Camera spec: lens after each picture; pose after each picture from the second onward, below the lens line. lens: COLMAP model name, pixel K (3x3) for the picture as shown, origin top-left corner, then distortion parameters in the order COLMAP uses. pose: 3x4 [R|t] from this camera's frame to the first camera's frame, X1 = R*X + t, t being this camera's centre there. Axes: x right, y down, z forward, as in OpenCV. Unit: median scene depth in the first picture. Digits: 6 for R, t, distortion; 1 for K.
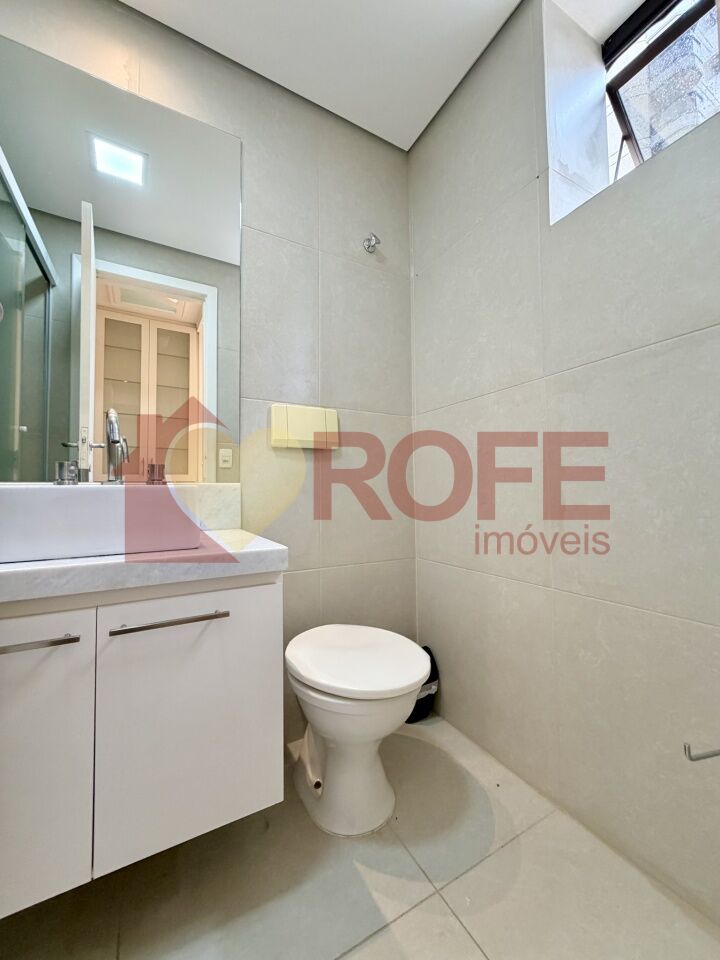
lens RADIAL K [[381.2, 0, 359.7], [0, 381.2, 476.9], [0, 0, 1]] dist [-0.001132, 0.000145]
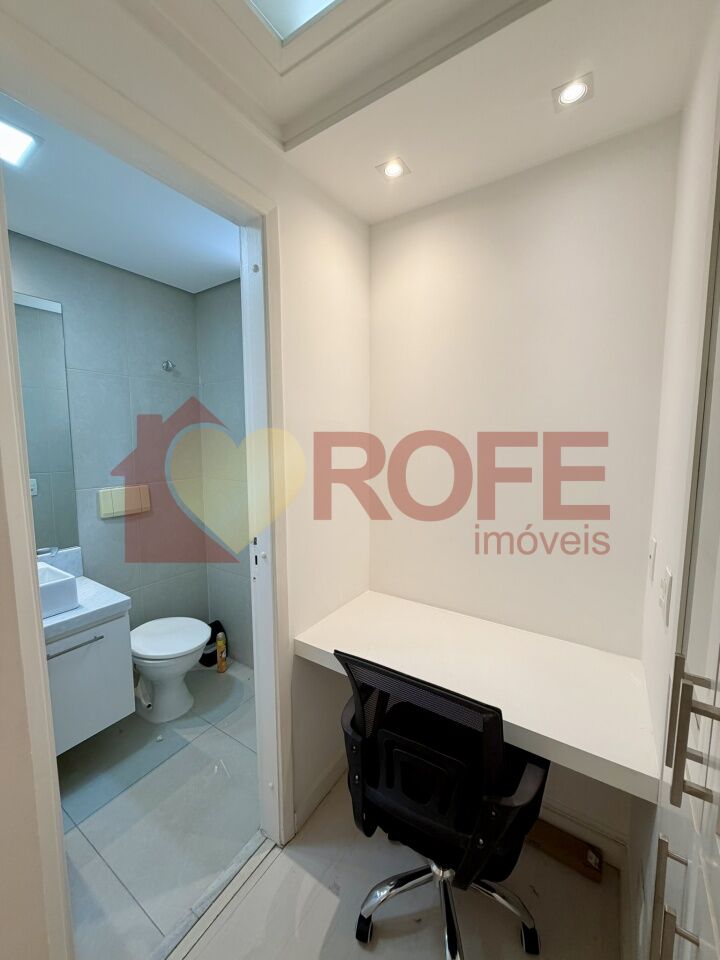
lens RADIAL K [[381.2, 0, 359.7], [0, 381.2, 476.9], [0, 0, 1]] dist [-0.001132, 0.000145]
pose [[0.885281, -0.036956, 0.463585, -0.020336], [-0.028408, 0.990679, 0.133223, -0.598270], [-0.464187, -0.131110, 0.875980, -0.993954]]
